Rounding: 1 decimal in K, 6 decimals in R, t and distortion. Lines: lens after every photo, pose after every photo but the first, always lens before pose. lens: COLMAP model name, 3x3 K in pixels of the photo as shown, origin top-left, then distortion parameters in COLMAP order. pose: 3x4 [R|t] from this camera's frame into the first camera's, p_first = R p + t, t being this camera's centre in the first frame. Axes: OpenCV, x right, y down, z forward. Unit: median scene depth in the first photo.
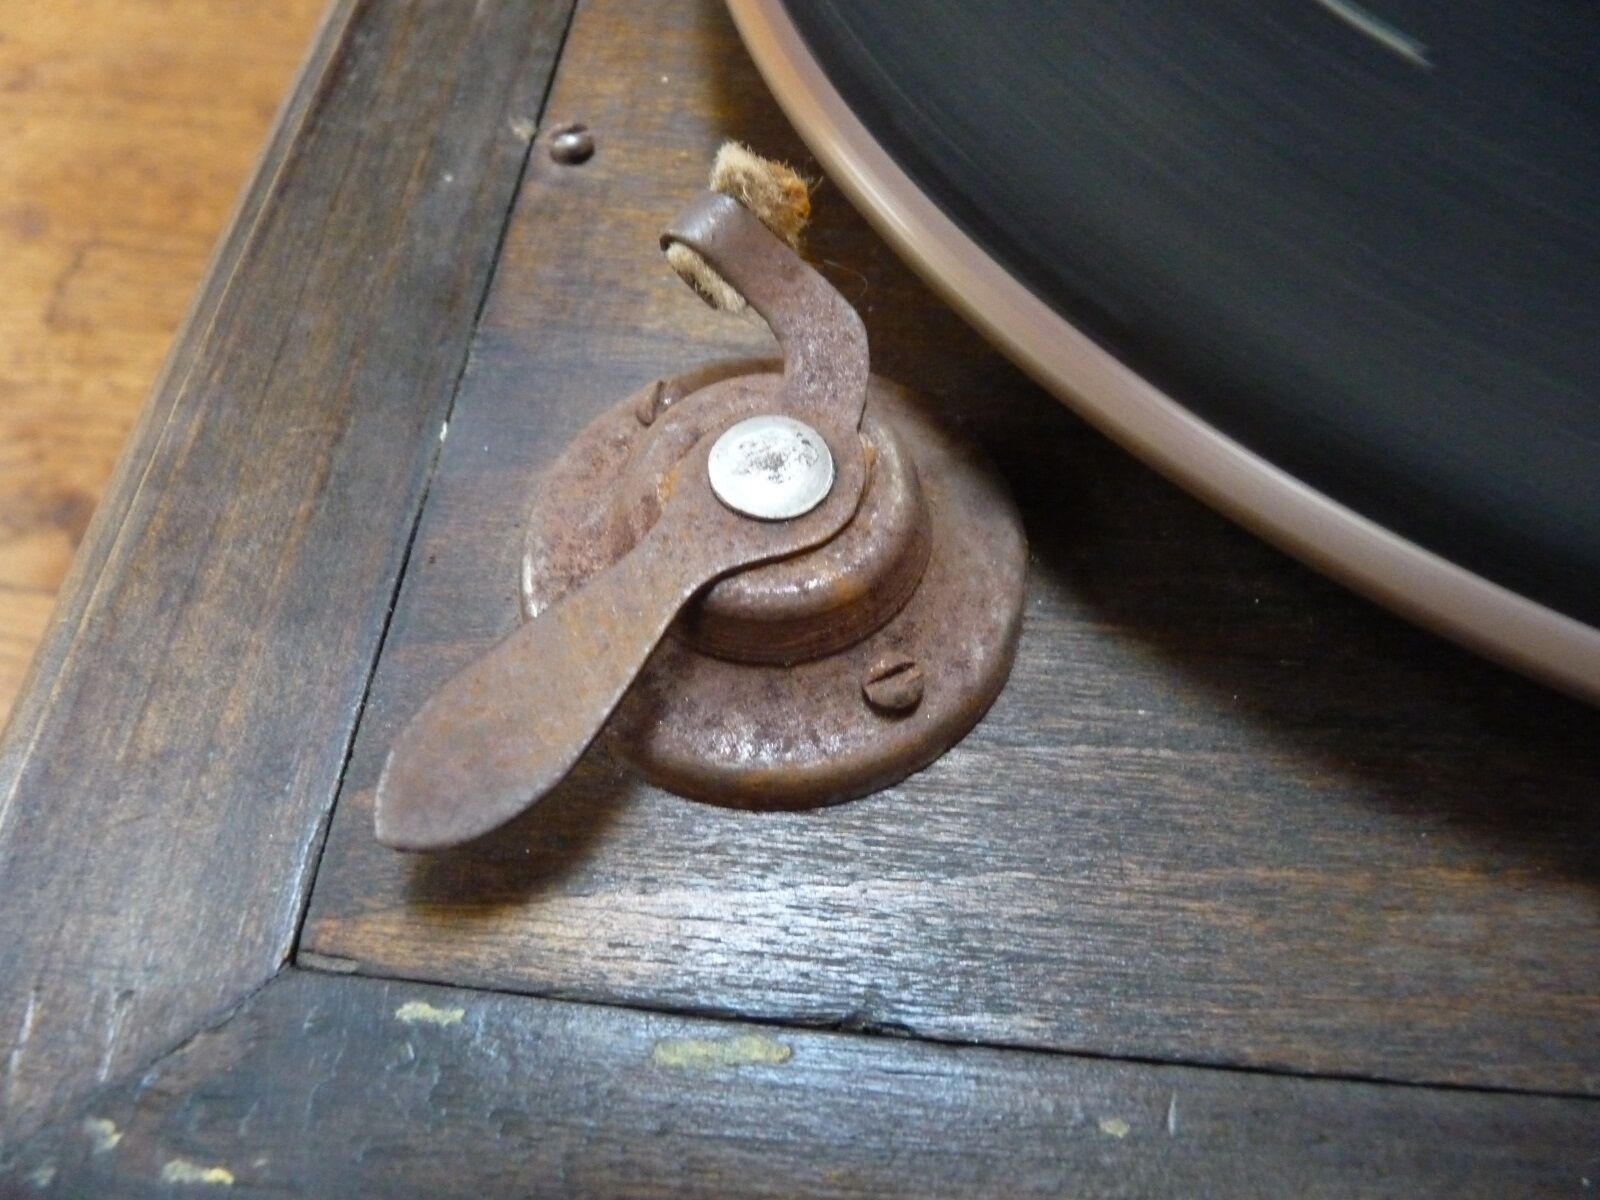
lens RADIAL K [[1308.9, 0, 797.8], [0, 1308.9, 597.9], [0, 0, 1]] dist [-0.020549, -0.017738]
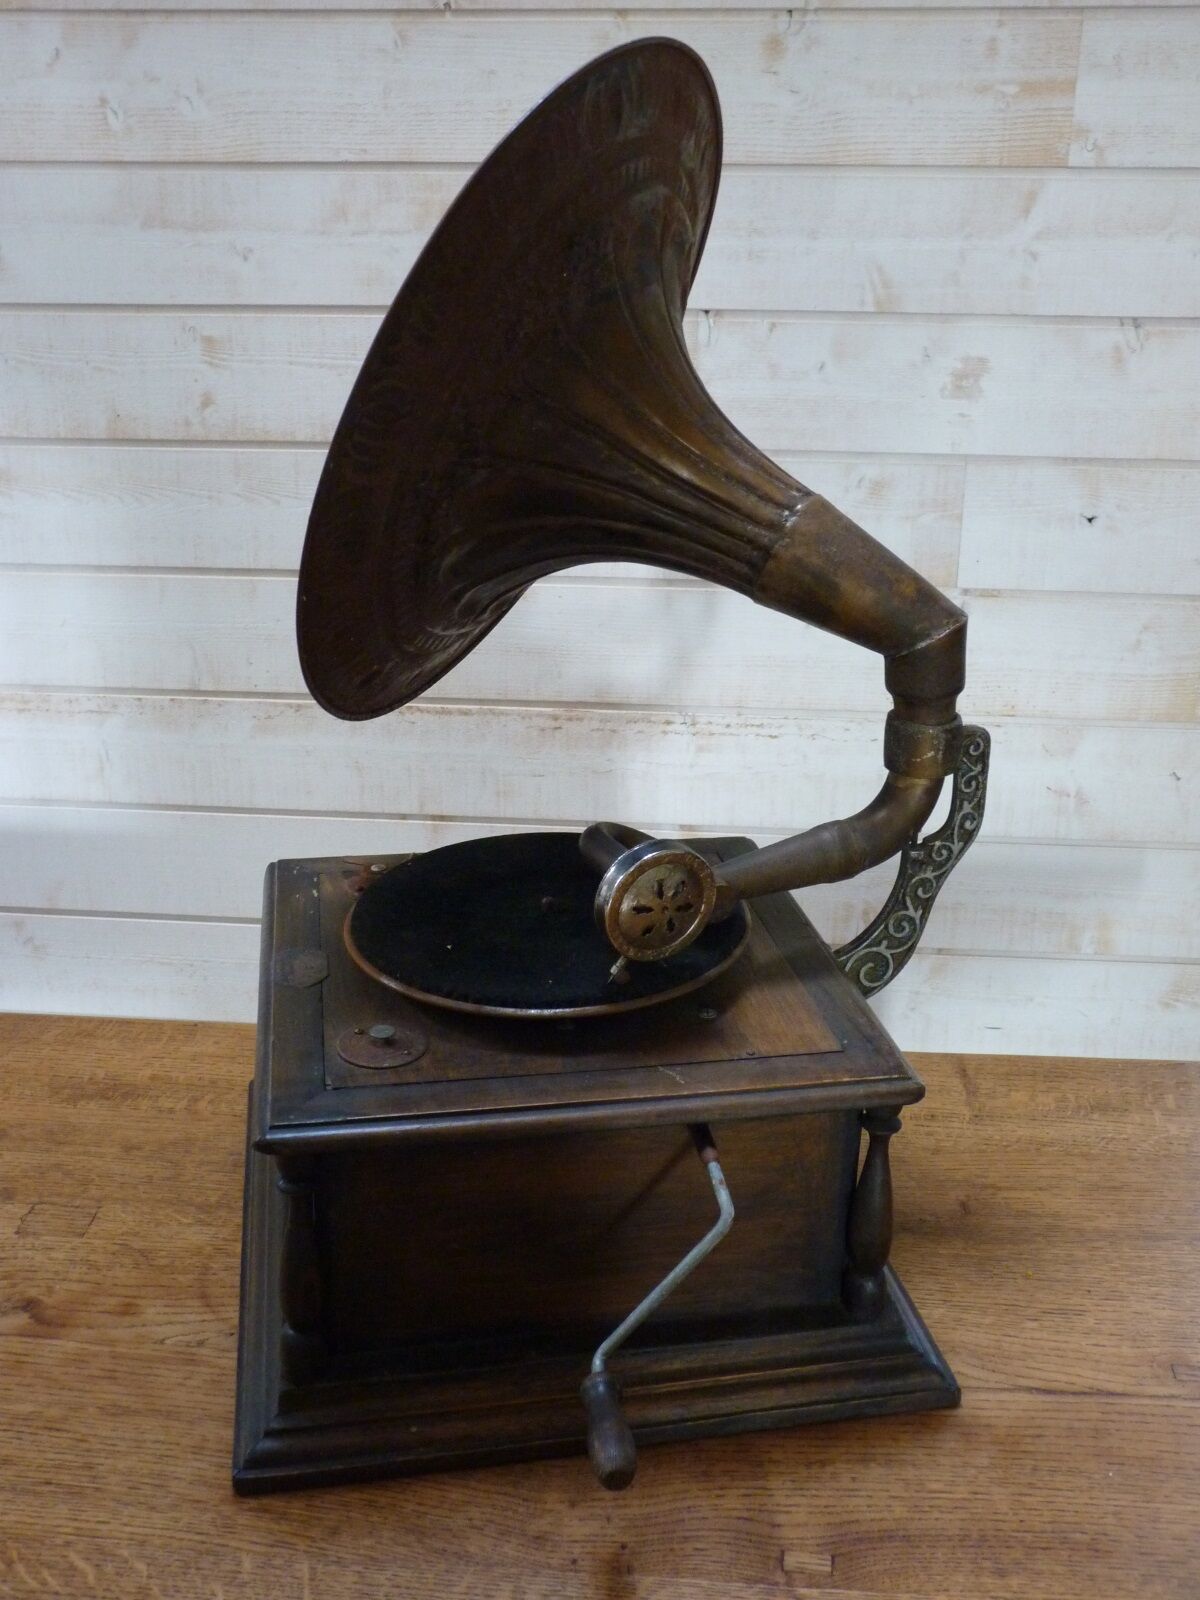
lens RADIAL K [[1566.2, 0, 591.9], [0, 1566.2, 770.1], [0, 0, 1]] dist [-0.026983, 0.000000]
pose [[0.998242, -0.001458, 0.059244, 0.841686], [0.039298, 0.764560, -0.643353, 3.743429], [-0.044358, 0.644551, 0.763274, -6.190180]]
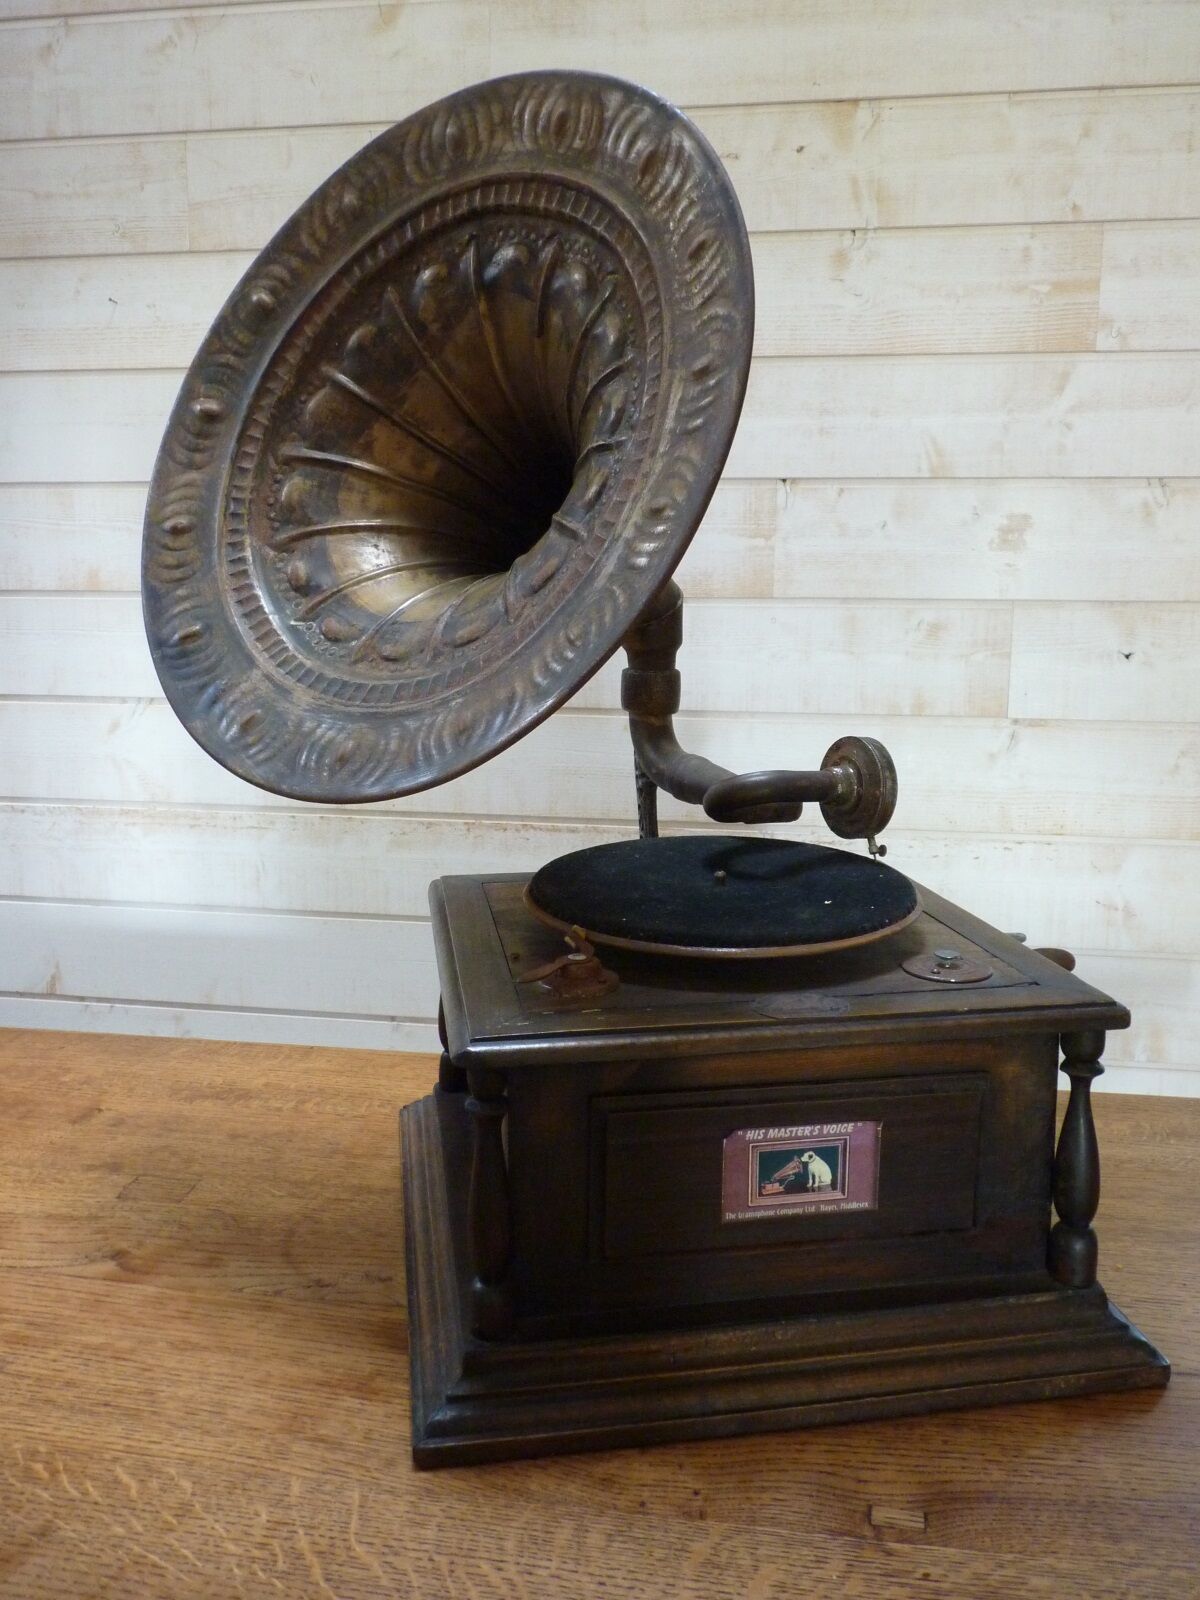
lens RADIAL K [[1285.2, 0, 597.3], [0, 1285.2, 788.0], [0, 0, 1]] dist [-0.010471, -0.010874]
pose [[0.999727, 0.018827, -0.013805, 1.028560], [-0.022690, 0.644355, -0.764390, 4.185408], [-0.005496, 0.764495, 0.644607, -3.932270]]
